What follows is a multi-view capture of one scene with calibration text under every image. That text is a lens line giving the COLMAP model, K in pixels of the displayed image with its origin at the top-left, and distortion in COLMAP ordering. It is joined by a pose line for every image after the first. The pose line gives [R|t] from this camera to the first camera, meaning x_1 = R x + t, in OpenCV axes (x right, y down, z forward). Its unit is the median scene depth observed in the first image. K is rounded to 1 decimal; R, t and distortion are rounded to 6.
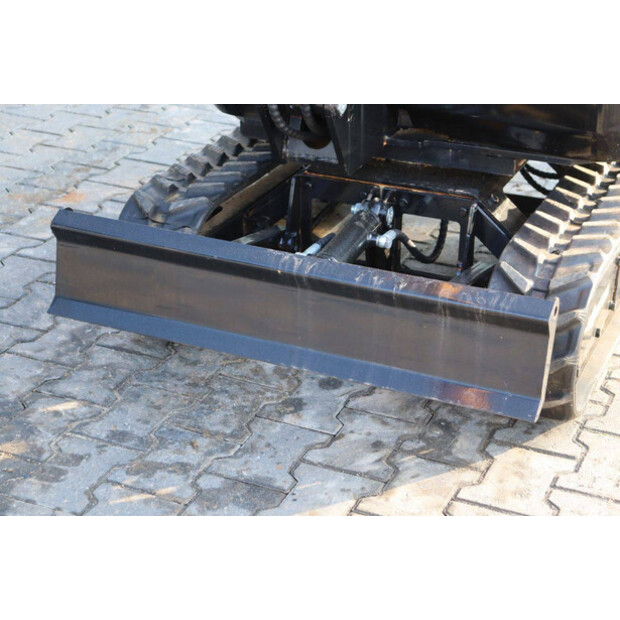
lens RADIAL K [[1523.0, 0, 311.5], [0, 1523.0, 309.3], [0, 0, 1]] dist [0.419930, 0.000000]
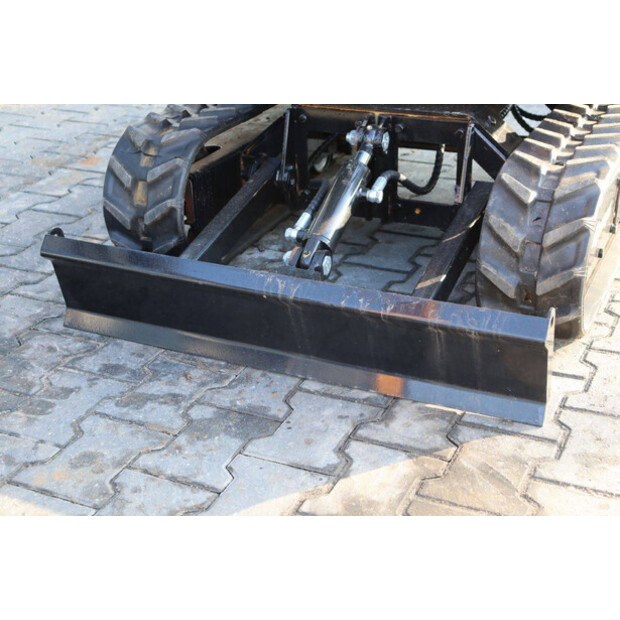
lens RADIAL K [[1180.1, 0, 308.8], [0, 1180.1, 310.6], [0, 0, 1]] dist [0.167101, 0.000000]
pose [[0.999326, -0.025269, -0.026614, 0.020525], [0.025233, 0.999680, -0.001664, 0.048987], [0.026647, 0.000991, 0.999644, 0.248120]]
